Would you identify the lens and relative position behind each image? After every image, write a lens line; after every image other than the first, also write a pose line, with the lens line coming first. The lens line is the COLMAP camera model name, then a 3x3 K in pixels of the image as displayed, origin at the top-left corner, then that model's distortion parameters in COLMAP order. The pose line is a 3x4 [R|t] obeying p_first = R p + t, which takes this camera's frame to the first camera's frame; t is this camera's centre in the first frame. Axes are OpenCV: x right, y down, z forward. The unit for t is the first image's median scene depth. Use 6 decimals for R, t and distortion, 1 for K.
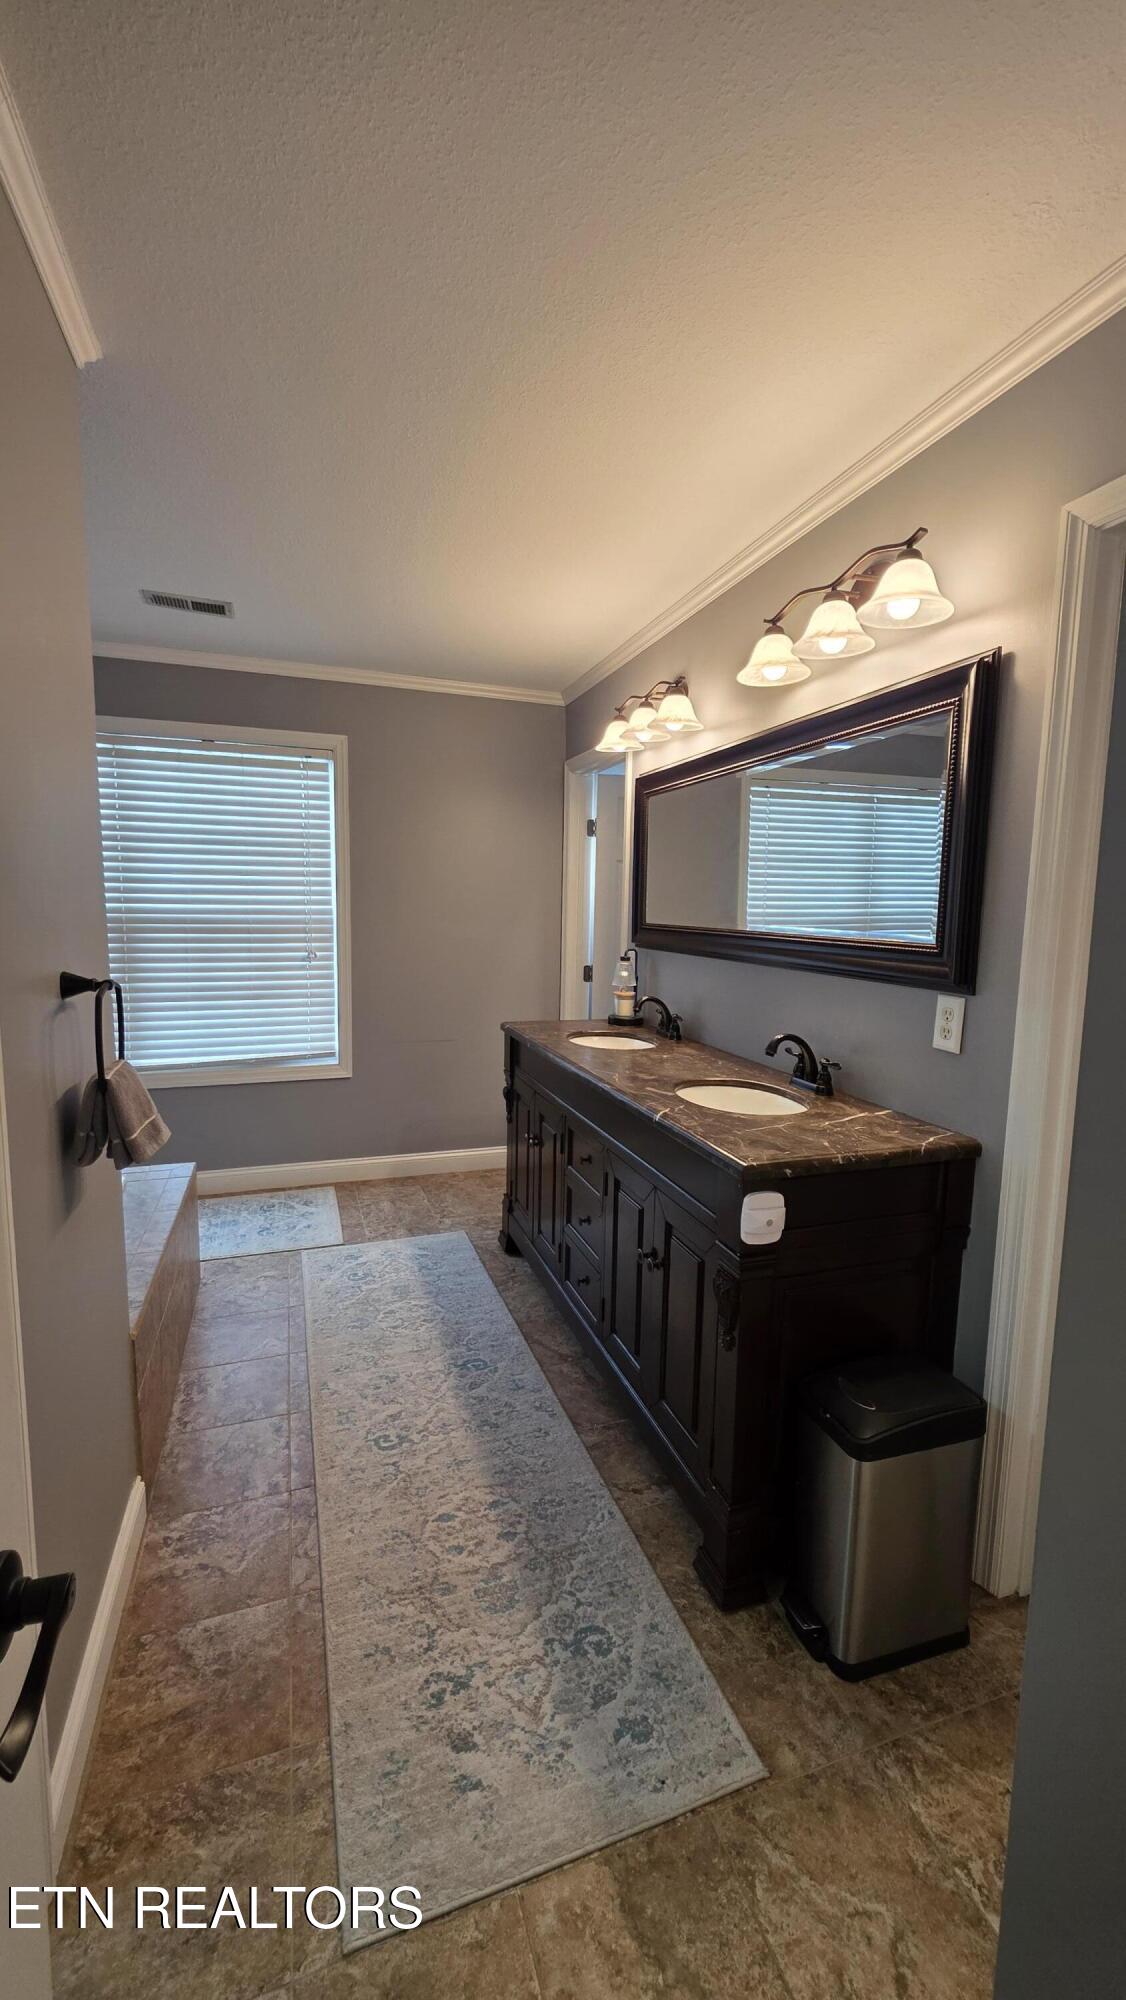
lens RADIAL K [[803.1, 0, 562.9], [0, 803.1, 1001.2], [0, 0, 1]] dist [0.004504, -0.000226]
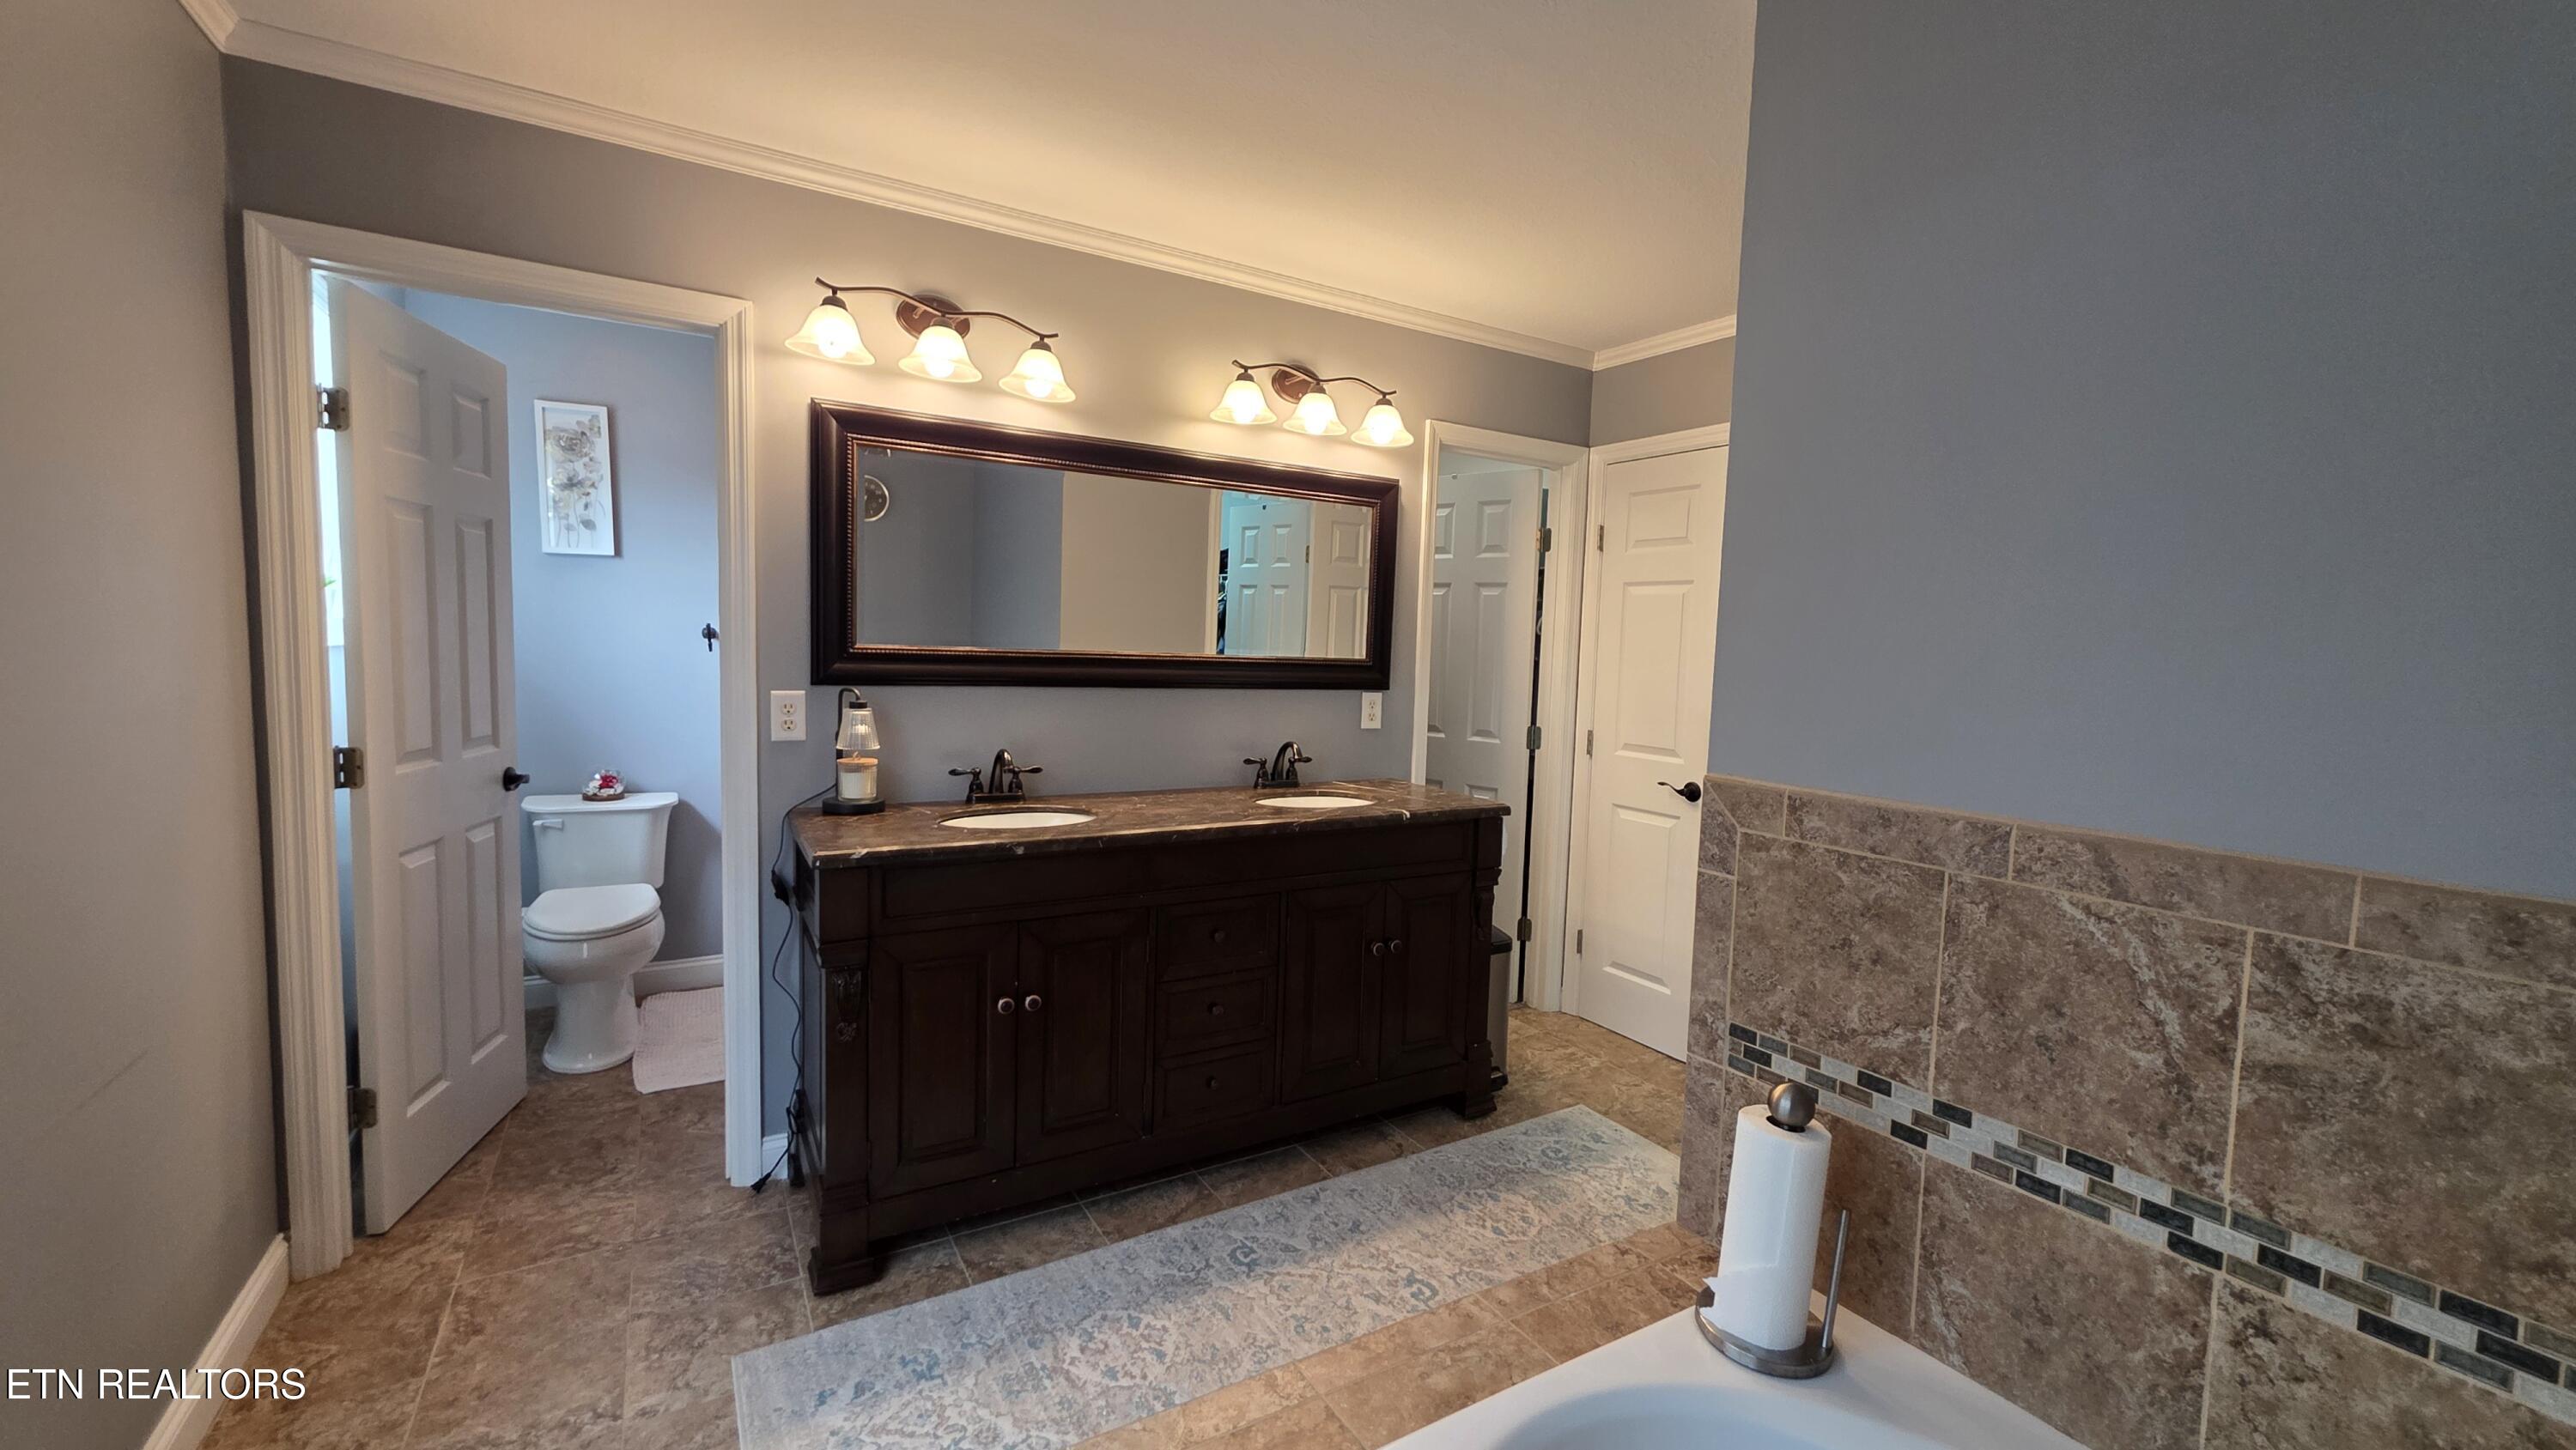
lens RADIAL K [[1034.3, 0, 1304.4], [0, 1034.3, 718.7], [0, 0, 1]] dist [0.004504, -0.000226]
pose [[-0.222470, -0.094772, 0.970322, -1.101373], [0.081271, 0.989997, 0.115327, -0.152831], [-0.971546, 0.104516, -0.212542, 1.216453]]
